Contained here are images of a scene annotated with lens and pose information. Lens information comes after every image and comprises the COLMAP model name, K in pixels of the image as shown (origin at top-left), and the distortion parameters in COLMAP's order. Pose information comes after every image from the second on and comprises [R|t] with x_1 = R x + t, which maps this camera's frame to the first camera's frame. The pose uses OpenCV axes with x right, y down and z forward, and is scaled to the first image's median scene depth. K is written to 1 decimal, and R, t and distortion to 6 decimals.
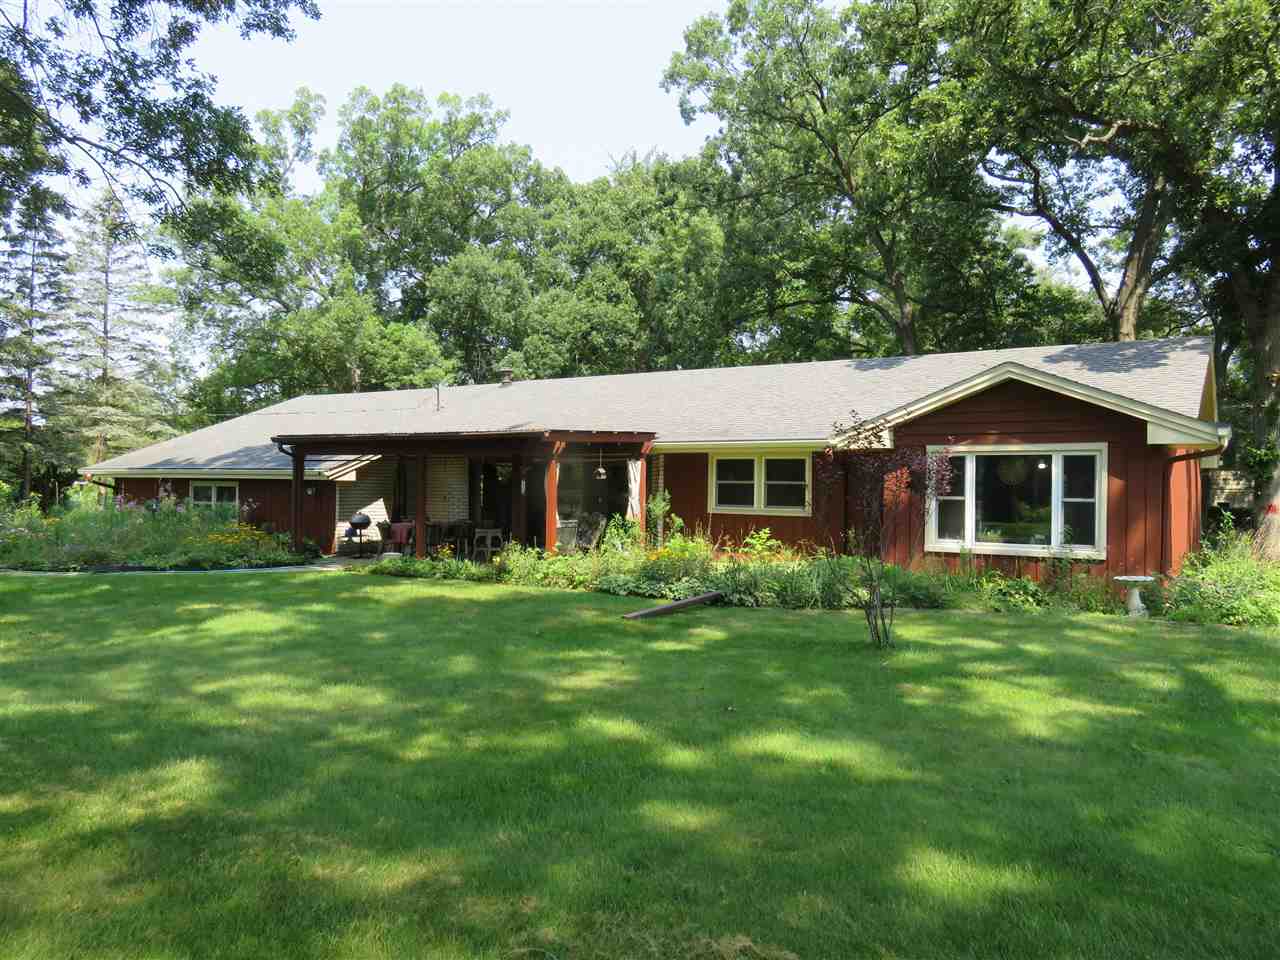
lens RADIAL K [[946.3, 0, 639.3], [0, 946.3, 480.2], [0, 0, 1]] dist [-0.013191, -0.000807]
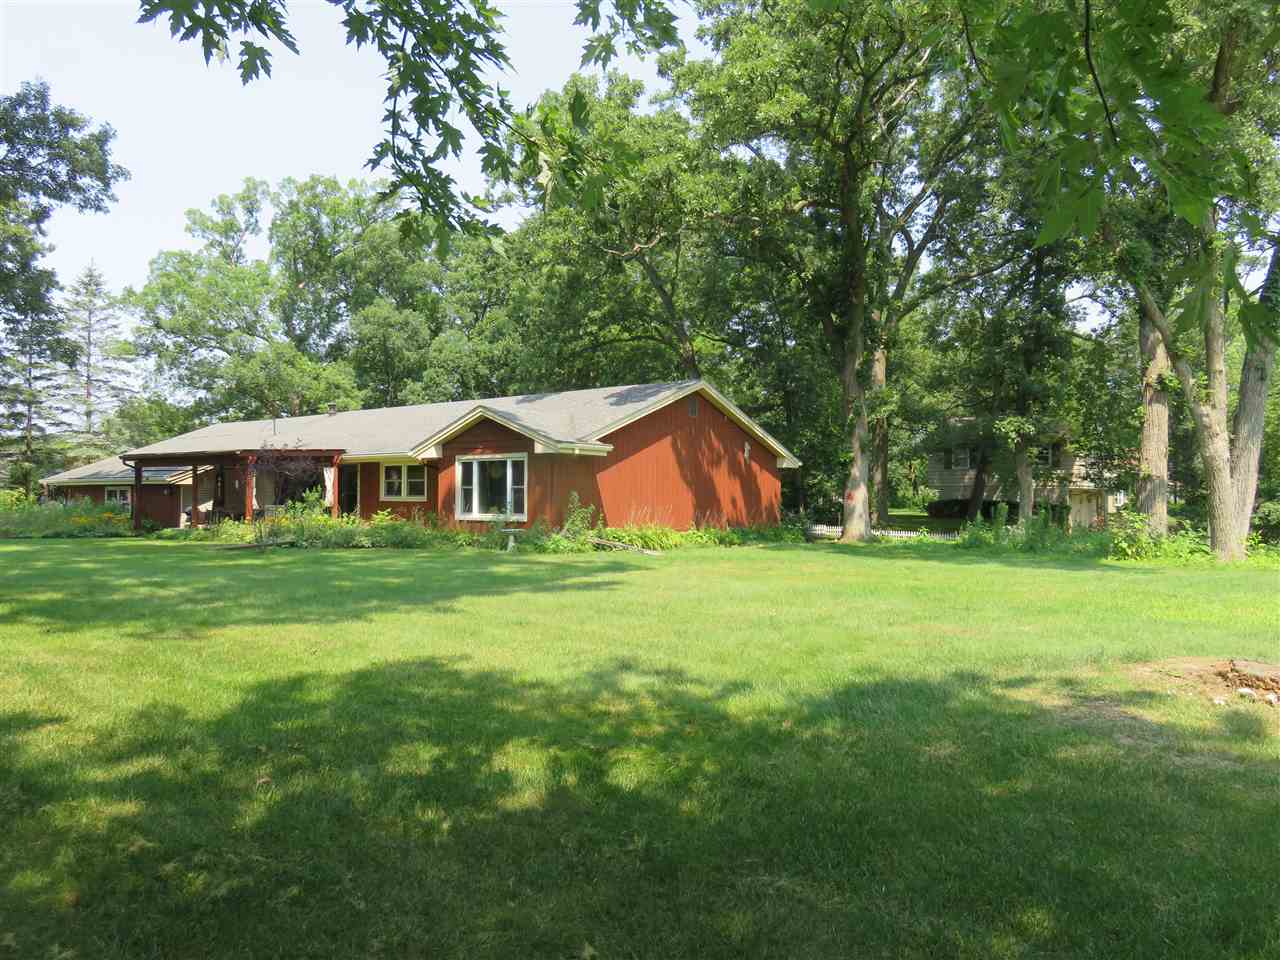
lens RADIAL K [[946.3, 0, 641.1], [0, 946.3, 485.5], [0, 0, 1]] dist [-0.013191, -0.000807]
pose [[0.996550, -0.012518, -0.082049, 0.529227], [0.012114, 0.999912, -0.005412, 0.019493], [0.082109, 0.004399, 0.996614, -0.426328]]
